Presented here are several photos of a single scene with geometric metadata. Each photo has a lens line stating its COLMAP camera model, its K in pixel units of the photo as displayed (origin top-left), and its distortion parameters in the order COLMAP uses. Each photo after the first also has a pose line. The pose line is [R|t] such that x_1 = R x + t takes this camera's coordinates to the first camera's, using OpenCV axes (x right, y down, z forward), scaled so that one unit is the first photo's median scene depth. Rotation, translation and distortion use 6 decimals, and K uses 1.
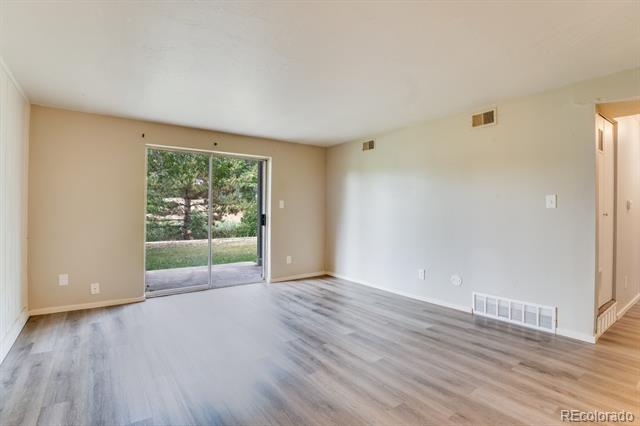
lens RADIAL K [[317.8, 0, 323.9], [0, 317.8, 212.6], [0, 0, 1]] dist [-0.036202, 0.003548]
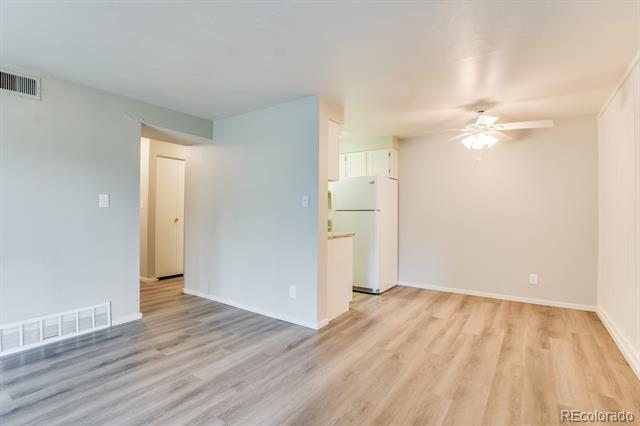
lens RADIAL K [[310.8, 0, 323.5], [0, 310.8, 210.5], [0, 0, 1]] dist [-0.035445, 0.004176]
pose [[-0.342615, 0.000049, 0.939476, -0.500110], [-0.001757, 0.999998, -0.000692, -0.003922], [-0.939474, -0.001887, -0.342614, 0.717125]]
